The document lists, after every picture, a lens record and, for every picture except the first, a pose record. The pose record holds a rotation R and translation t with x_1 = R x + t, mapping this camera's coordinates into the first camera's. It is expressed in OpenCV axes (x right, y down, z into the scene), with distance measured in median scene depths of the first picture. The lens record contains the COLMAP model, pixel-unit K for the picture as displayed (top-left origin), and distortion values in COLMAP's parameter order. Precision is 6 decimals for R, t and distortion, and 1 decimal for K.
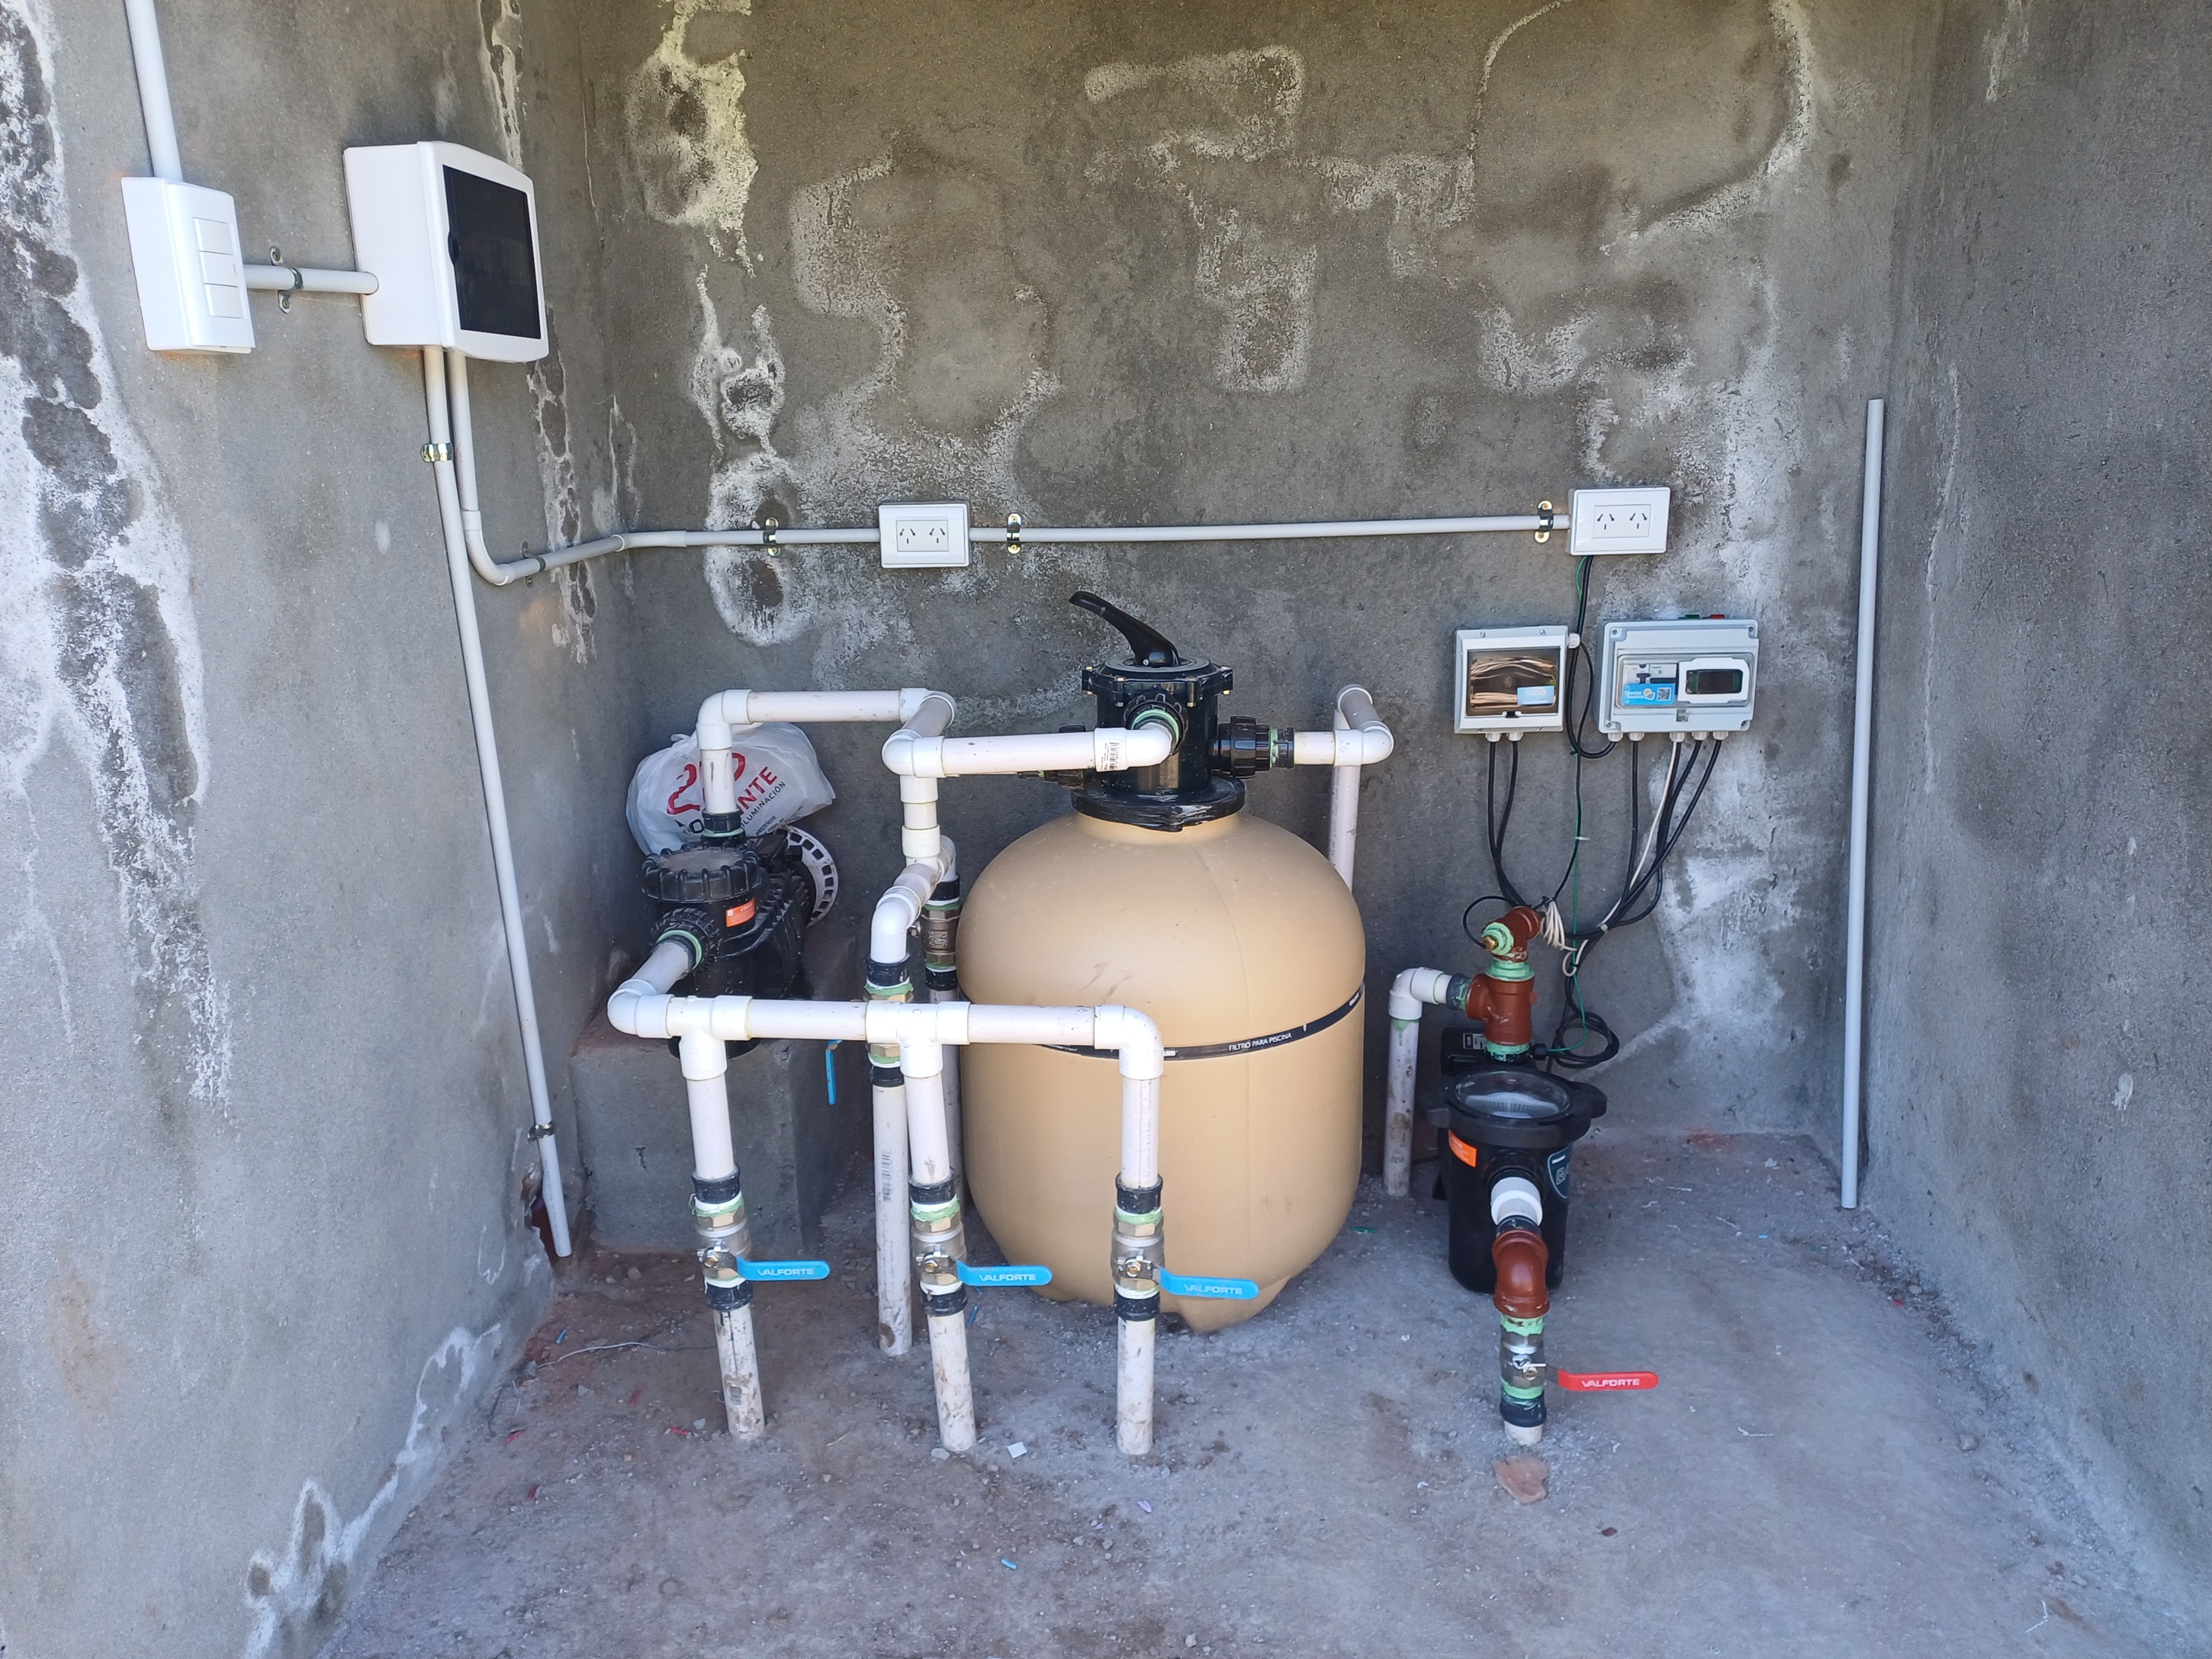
lens RADIAL K [[1612.6, 0, 1104.1], [0, 1612.6, 908.2], [0, 0, 1]] dist [0.074558, -0.079224]
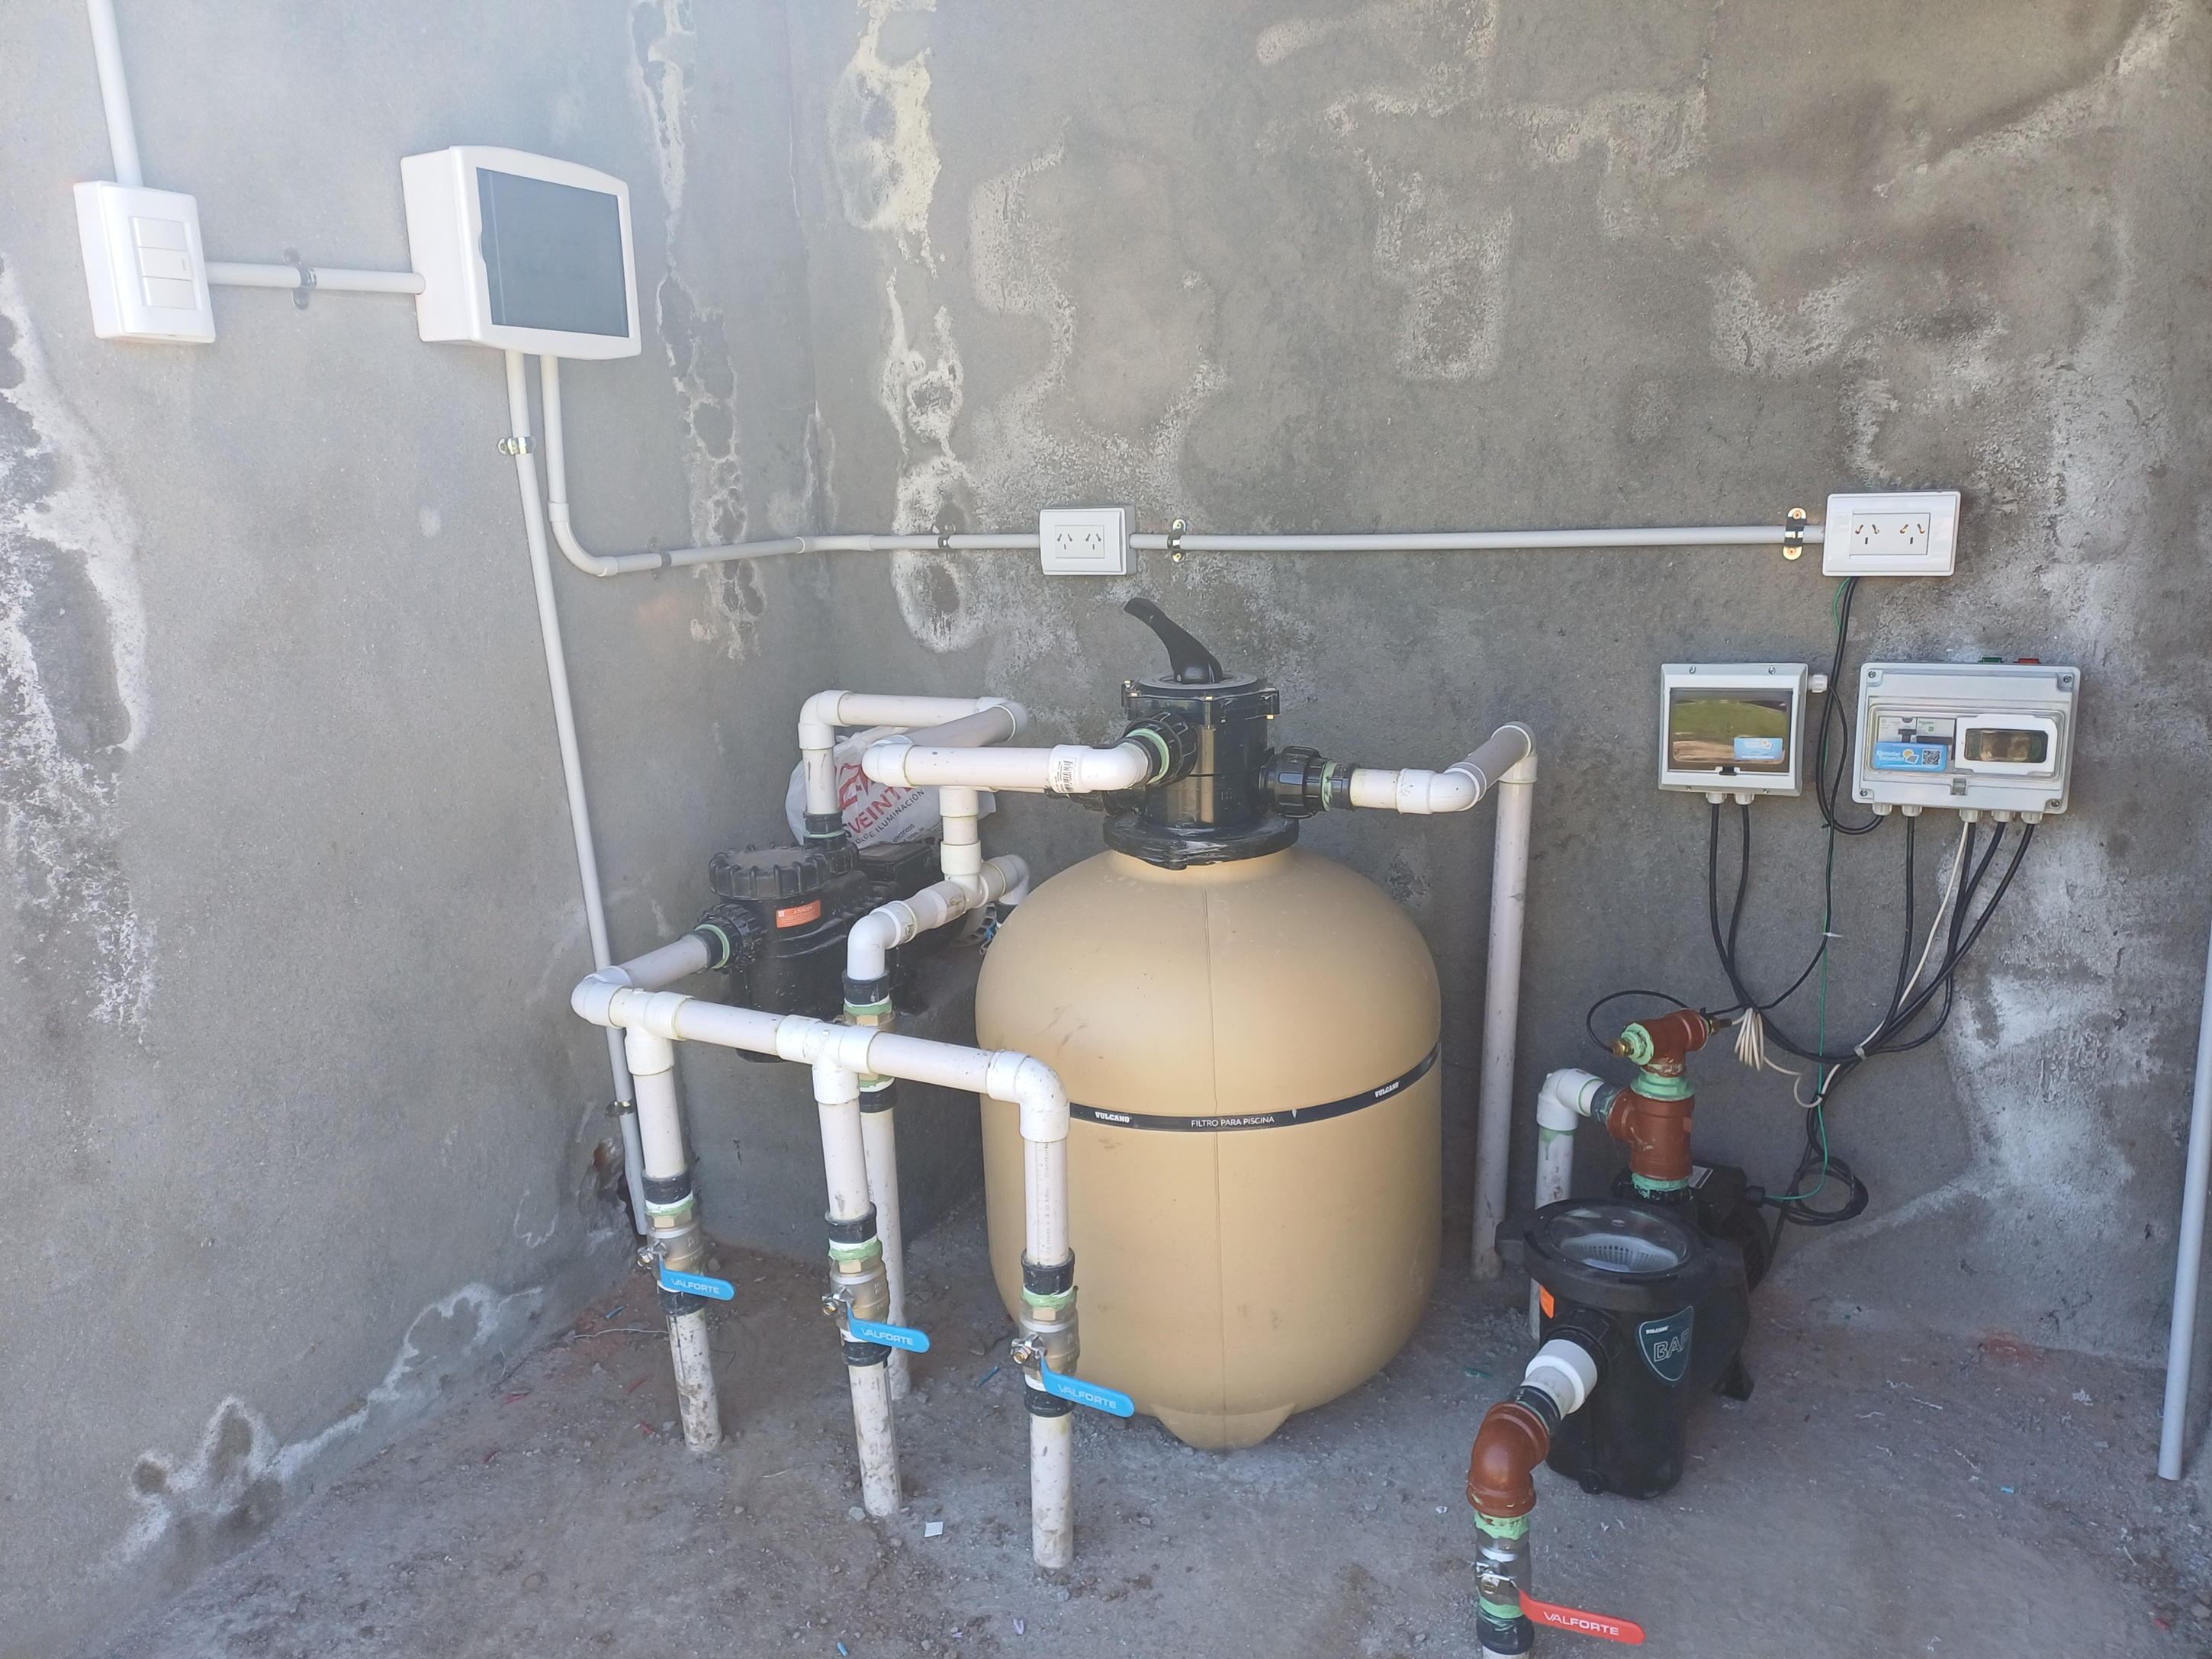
lens RADIAL K [[1635.5, 0, 1106.1], [0, 1635.5, 902.0], [0, 0, 1]] dist [0.047289, -0.027769]
pose [[0.922867, 0.096183, -0.372915, 0.291845], [-0.106918, 0.994234, -0.008159, -0.015898], [0.369980, 0.047401, 0.927830, 0.137413]]
